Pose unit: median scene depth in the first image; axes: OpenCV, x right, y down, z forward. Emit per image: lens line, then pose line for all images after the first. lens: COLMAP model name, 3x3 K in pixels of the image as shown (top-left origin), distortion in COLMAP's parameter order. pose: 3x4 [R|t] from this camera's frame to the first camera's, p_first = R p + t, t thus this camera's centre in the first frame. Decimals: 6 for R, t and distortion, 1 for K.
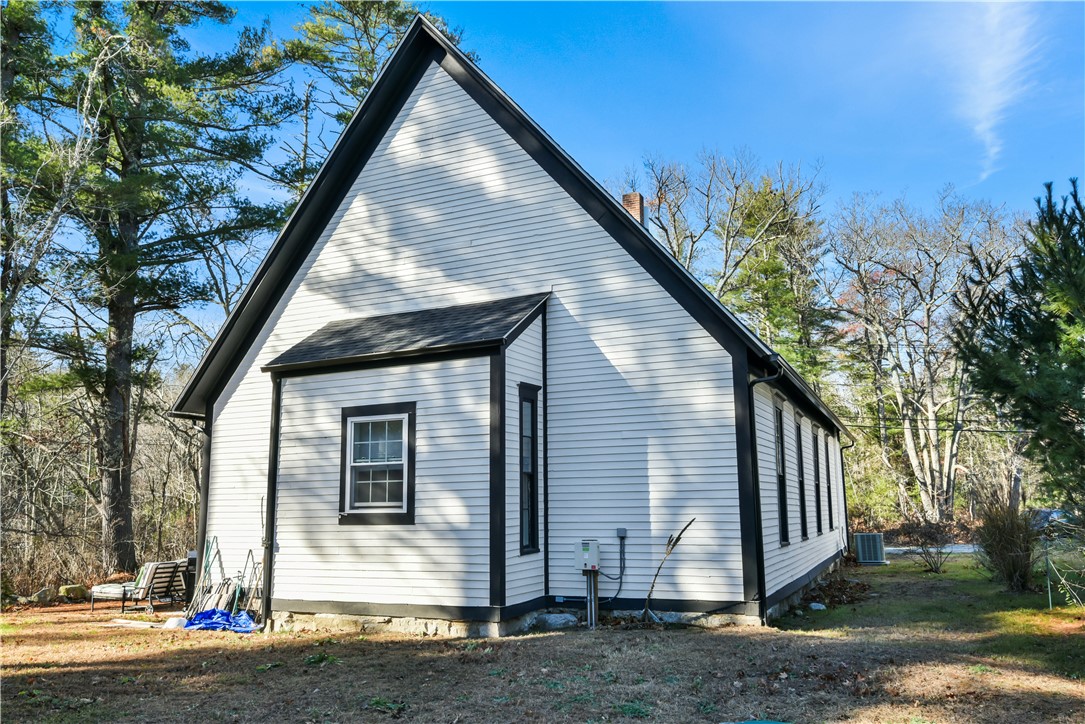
lens RADIAL K [[816.9, 0, 542.5], [0, 816.9, 362.0], [0, 0, 1]] dist [-0.003443, -0.001999]
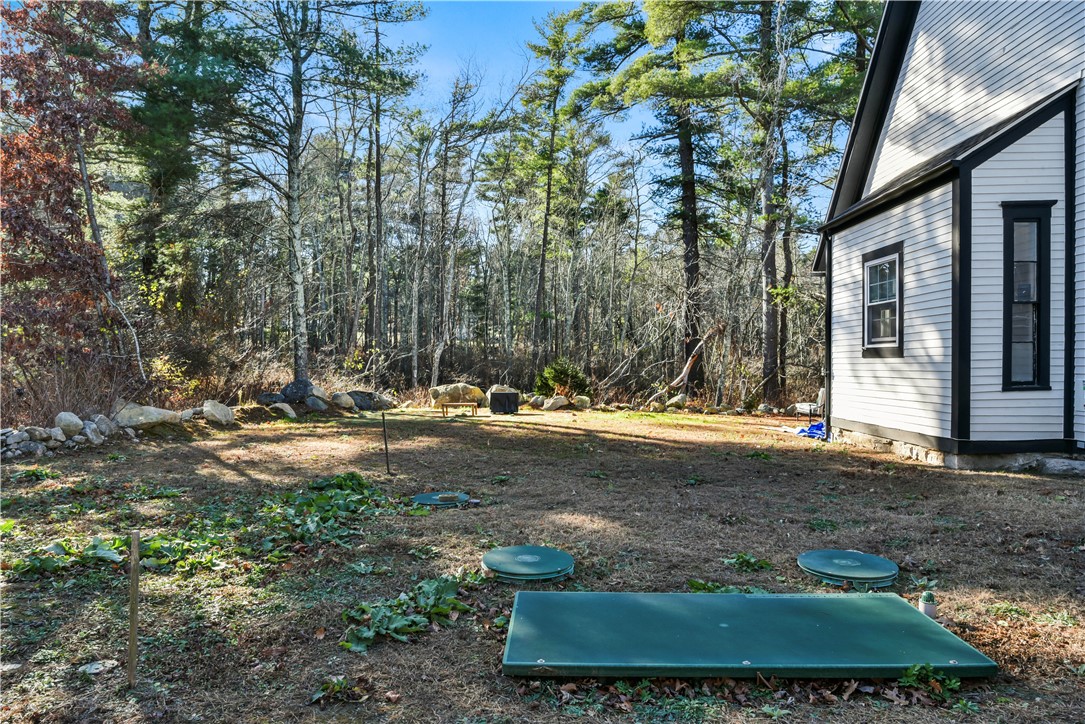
lens RADIAL K [[674.9, 0, 539.6], [0, 674.9, 372.6], [0, 0, 1]] dist [-0.024864, -0.000961]
pose [[0.410174, 0.027739, -0.911585, 0.417686], [0.158418, 0.982175, 0.101168, 0.053935], [0.898143, -0.185908, 0.398469, 0.219561]]
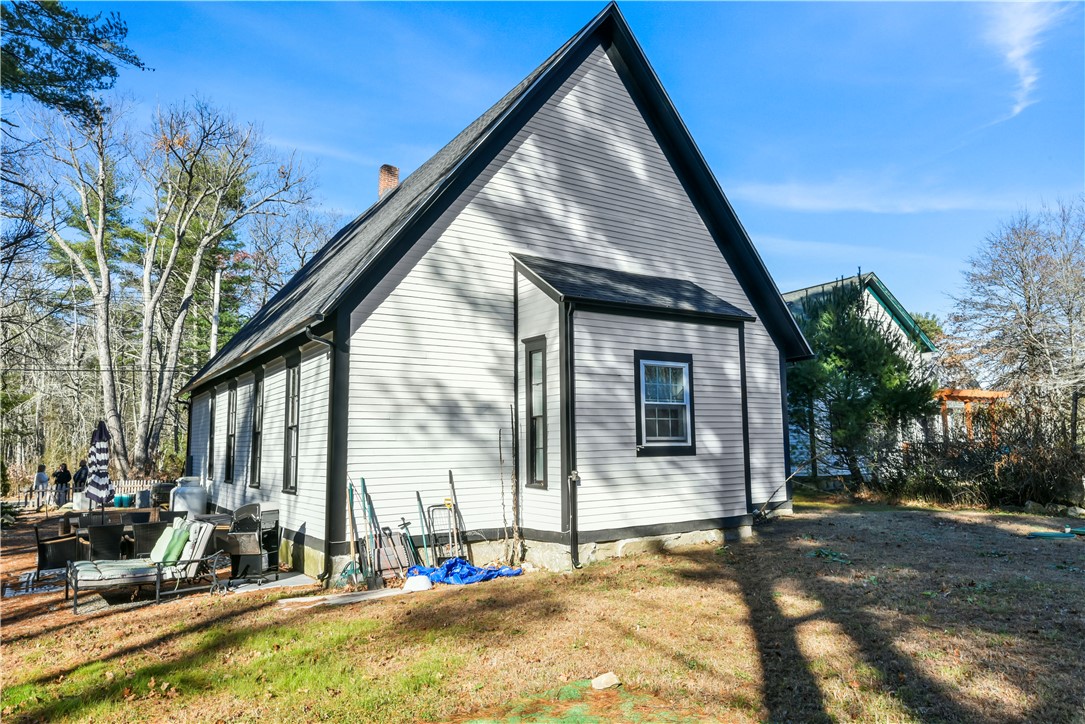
lens RADIAL K [[714.5, 0, 542.5], [0, 714.5, 362.0], [0, 0, 1]] dist [-0.002075, -0.000439]
pose [[0.522289, 0.109741, 0.845678, -1.133018], [-0.139418, 0.989331, -0.042278, 0.131877], [-0.841295, -0.095821, 0.532017, 0.609635]]
